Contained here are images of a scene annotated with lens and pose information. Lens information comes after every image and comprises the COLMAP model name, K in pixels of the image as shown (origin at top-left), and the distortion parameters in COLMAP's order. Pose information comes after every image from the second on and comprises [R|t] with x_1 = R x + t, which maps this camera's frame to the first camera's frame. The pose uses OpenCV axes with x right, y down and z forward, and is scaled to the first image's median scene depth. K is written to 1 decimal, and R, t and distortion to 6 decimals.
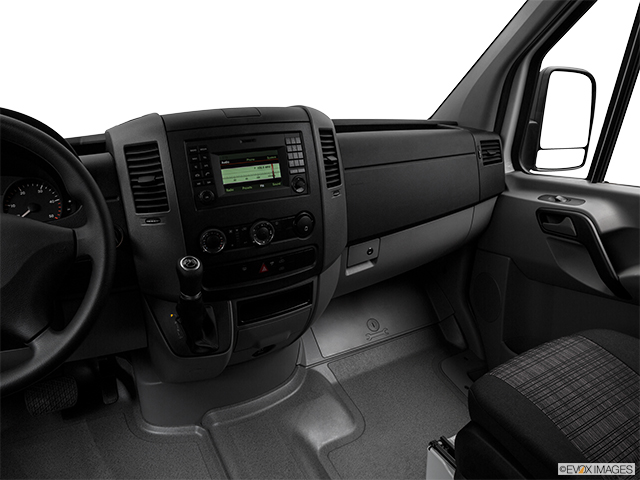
lens RADIAL K [[488.8, 0, 317.4], [0, 488.8, 237.8], [0, 0, 1]] dist [-0.127333, 0.074147]
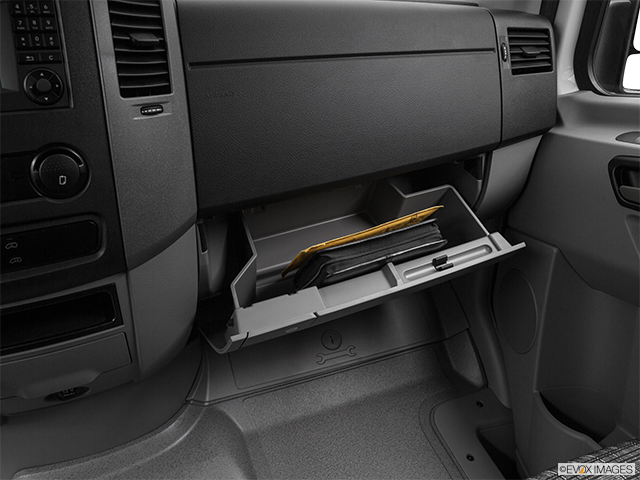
lens RADIAL K [[514.3, 0, 320.0], [0, 514.3, 240.0], [0, 0, 1]] dist [-0.070558, 0.003539]
pose [[0.988661, 0.044605, -0.143384, 0.283354], [-0.033032, 0.996076, 0.082102, -0.008654], [0.146483, -0.076435, 0.986256, 0.509177]]
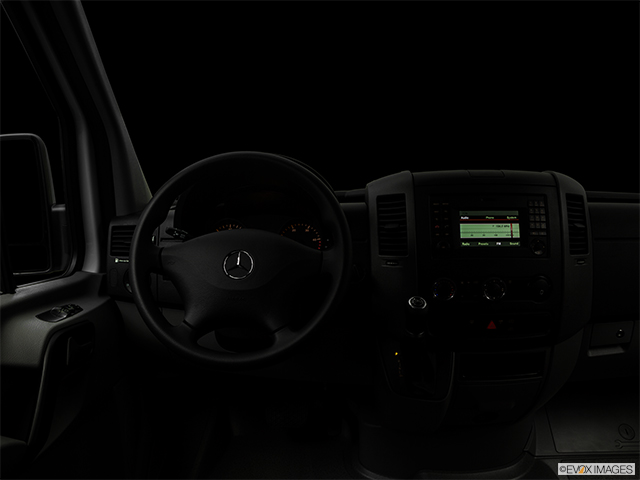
lens RADIAL K [[488.8, 0, 317.4], [0, 488.8, 237.8], [0, 0, 1]] dist [-0.127333, 0.074147]
pose [[0.853419, 0.070259, -0.516469, 0.072902], [-0.166586, 0.975670, -0.142541, 0.079426], [0.493888, 0.207684, 0.844359, -0.040079]]
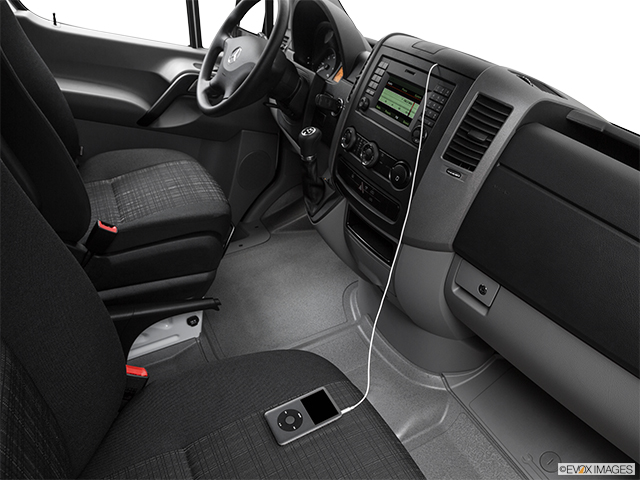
lens RADIAL K [[488.8, 0, 317.4], [0, 488.8, 237.8], [0, 0, 1]] dist [-0.127333, 0.074147]
pose [[-0.062028, 0.468253, -0.881414, 0.803612], [-0.503381, 0.747891, 0.432743, -0.242363], [0.861835, 0.470529, 0.189320, 0.702079]]
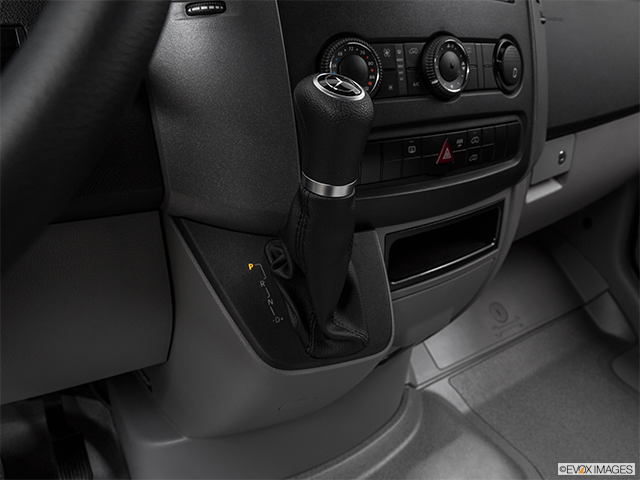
lens RADIAL K [[553.4, 0, 320.0], [0, 553.4, 240.0], [0, 0, 1]] dist [-0.058893, -0.000466]
pose [[0.995209, -0.056887, 0.079523, -0.243083], [0.058823, 0.998021, -0.022210, 0.132698], [-0.078102, 0.026782, 0.996586, 0.469131]]
